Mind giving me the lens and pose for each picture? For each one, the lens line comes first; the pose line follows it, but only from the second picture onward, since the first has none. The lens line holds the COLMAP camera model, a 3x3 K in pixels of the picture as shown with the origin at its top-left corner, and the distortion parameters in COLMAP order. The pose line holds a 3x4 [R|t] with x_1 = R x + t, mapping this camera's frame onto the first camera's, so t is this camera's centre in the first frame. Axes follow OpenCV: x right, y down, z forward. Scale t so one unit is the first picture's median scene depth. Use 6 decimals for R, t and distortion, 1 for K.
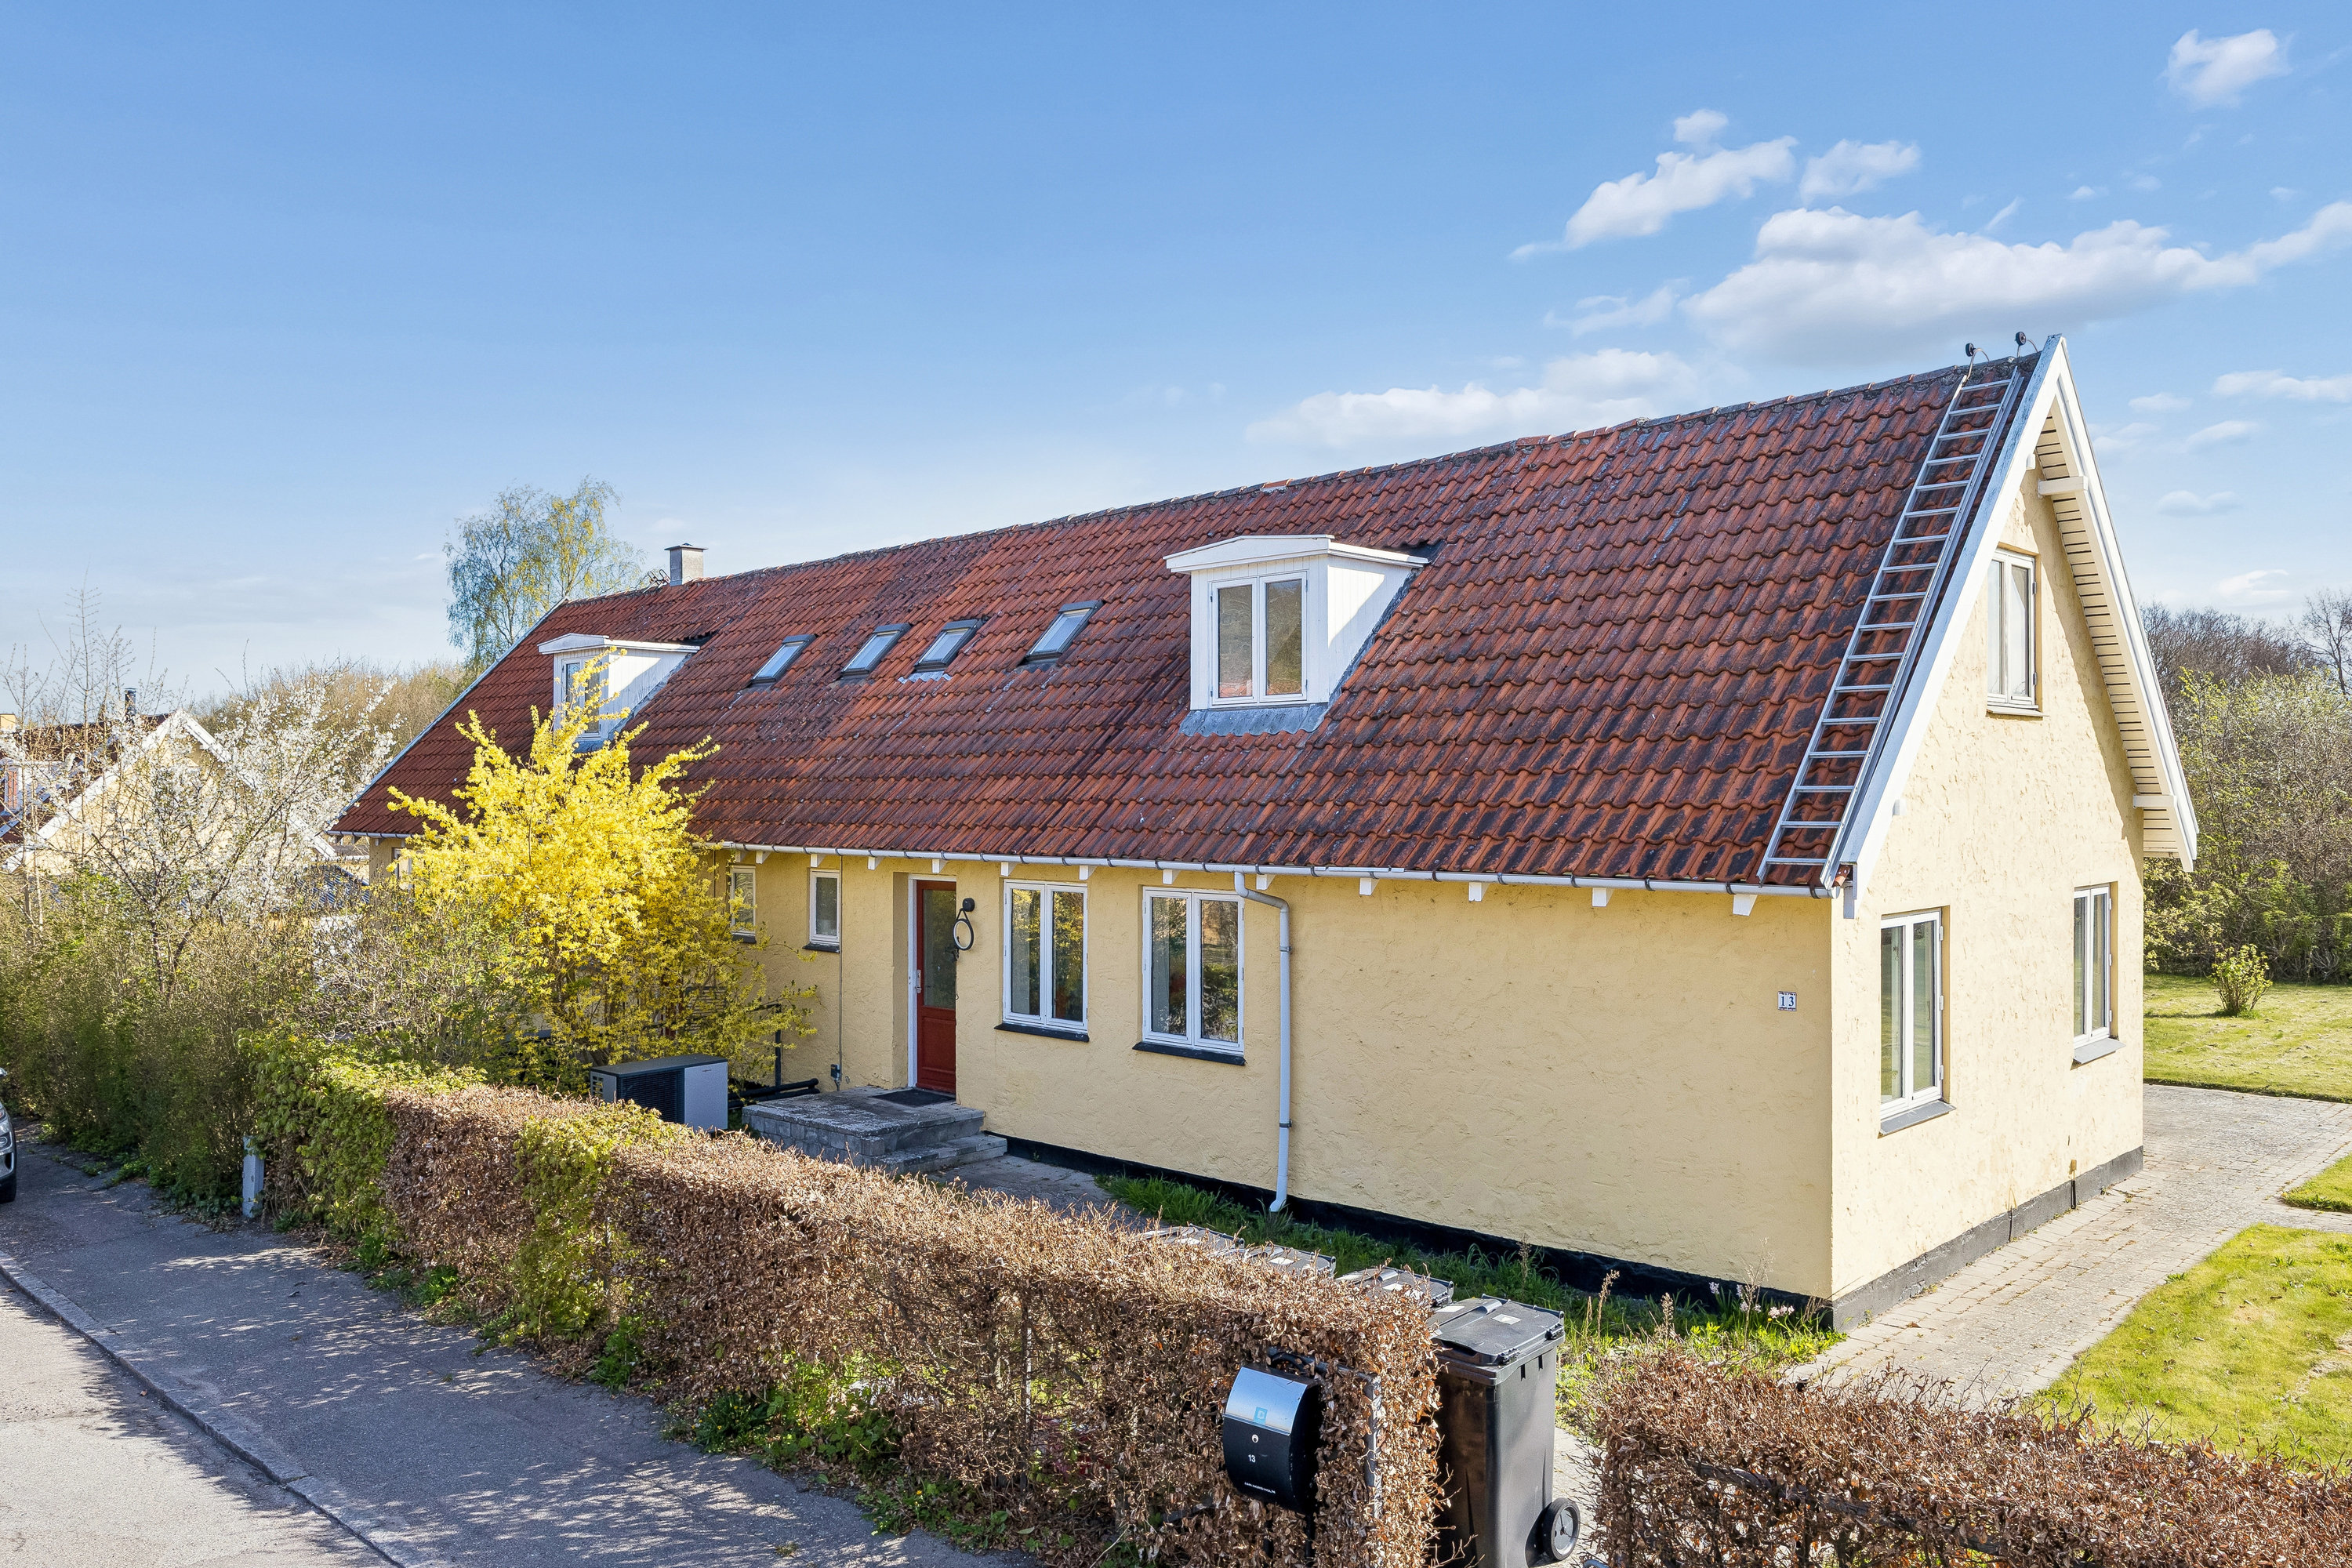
lens RADIAL K [[1792.2, 0, 1176.0], [0, 1792.2, 784.0], [0, 0, 1]] dist [-0.004446, -0.002517]
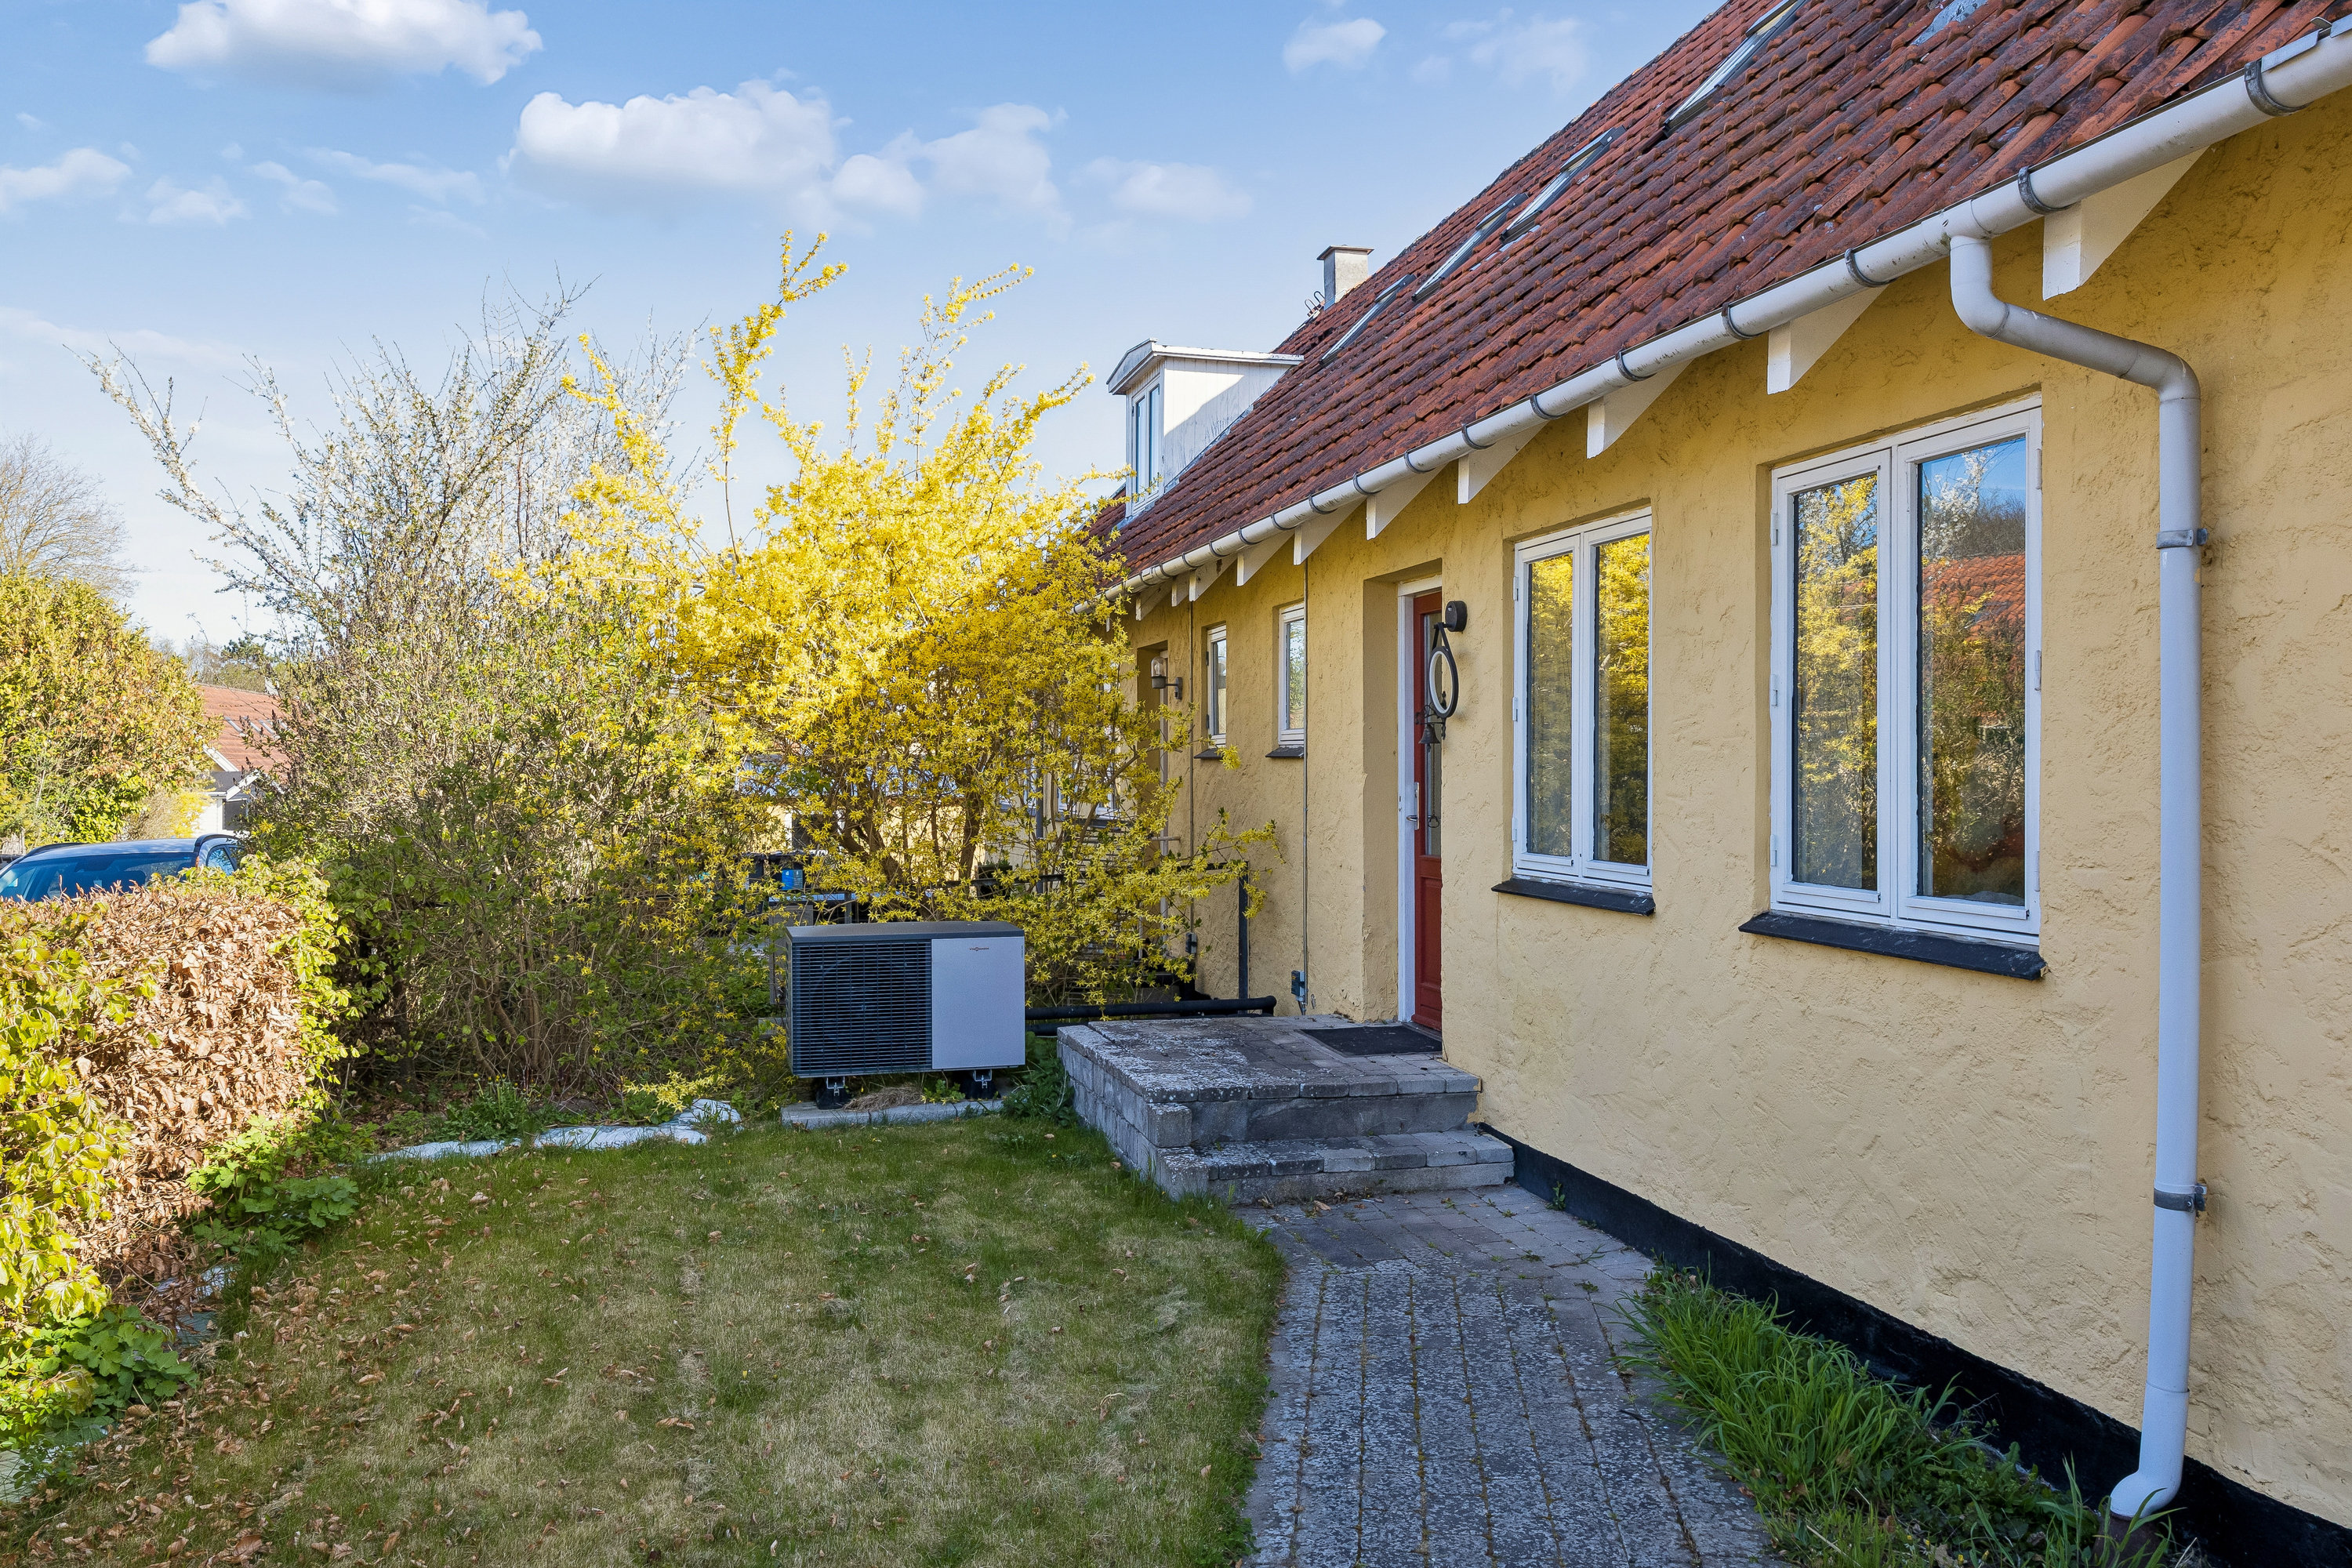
lens RADIAL K [[1795.8, 0, 1176.0], [0, 1795.8, 784.0], [0, 0, 1]] dist [-0.002798, -0.006677]
pose [[0.848503, 0.006242, -0.529154, 0.069393], [-0.001785, 0.999959, 0.008932, 0.115870], [0.529187, -0.006634, 0.848479, 0.638353]]
